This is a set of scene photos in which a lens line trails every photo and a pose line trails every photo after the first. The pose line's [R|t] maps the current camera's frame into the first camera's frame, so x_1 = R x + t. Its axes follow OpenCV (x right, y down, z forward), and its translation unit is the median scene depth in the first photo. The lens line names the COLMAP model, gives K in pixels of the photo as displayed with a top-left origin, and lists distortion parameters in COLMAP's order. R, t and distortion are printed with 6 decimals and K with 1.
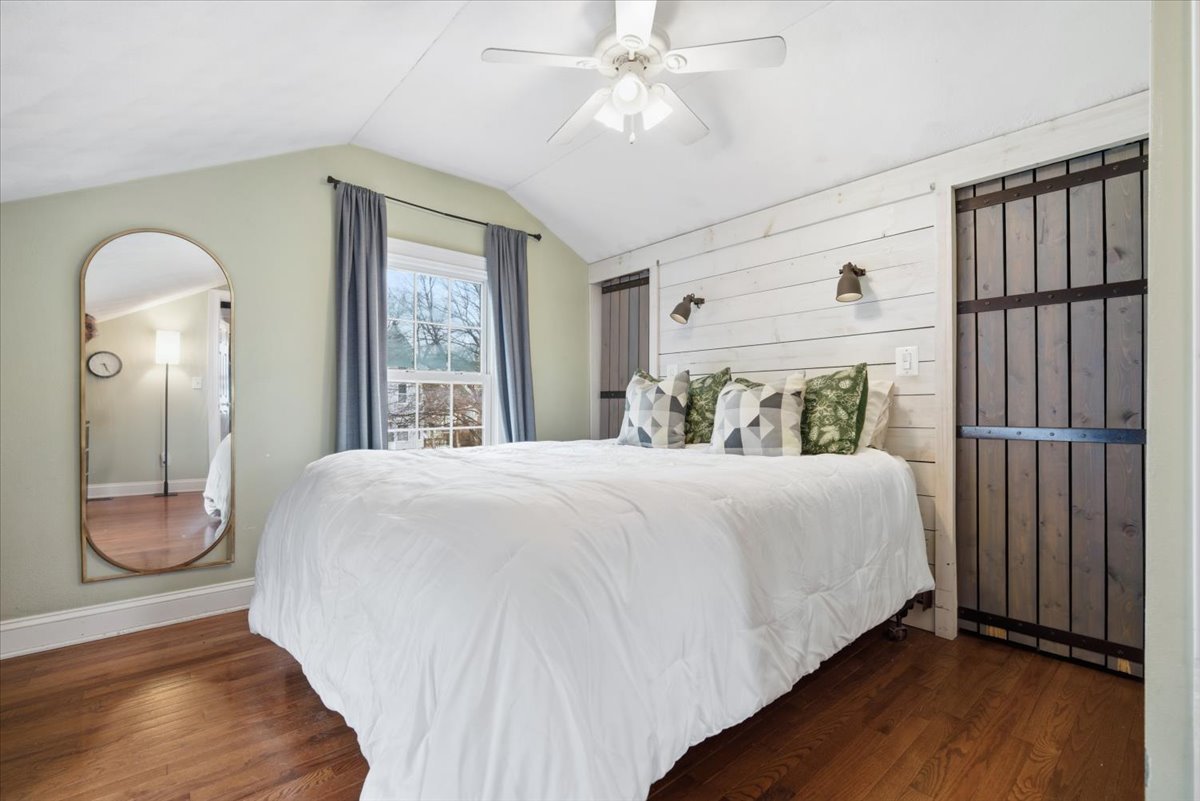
lens RADIAL K [[552.2, 0, 601.9], [0, 552.2, 403.2], [0, 0, 1]] dist [-0.007731, -0.000249]
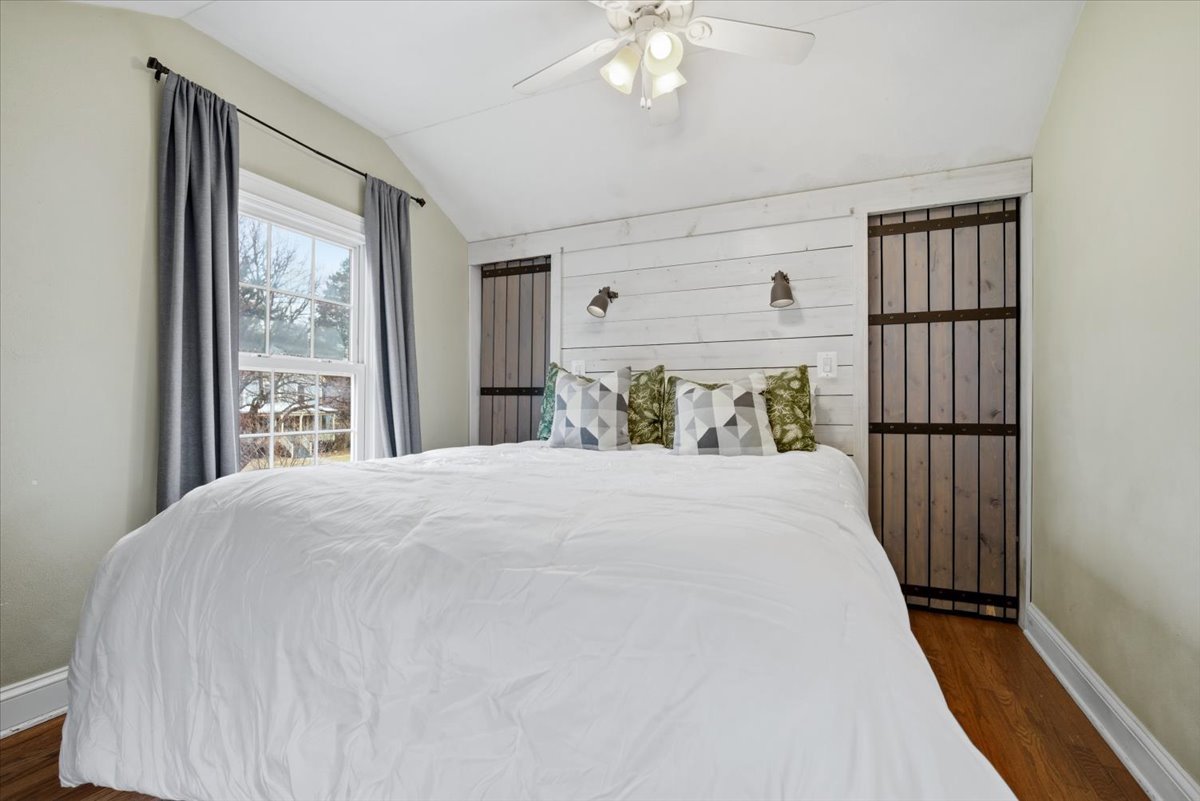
lens RADIAL K [[544.3, 0, 600.0], [0, 544.3, 400.5], [0, 0, 1]] dist [-0.012244, -0.000380]
pose [[0.905101, 0.005996, 0.425154, -0.325416], [-0.006000, 0.999981, -0.001329, -0.000208], [-0.425154, -0.001348, 0.905120, 0.205437]]
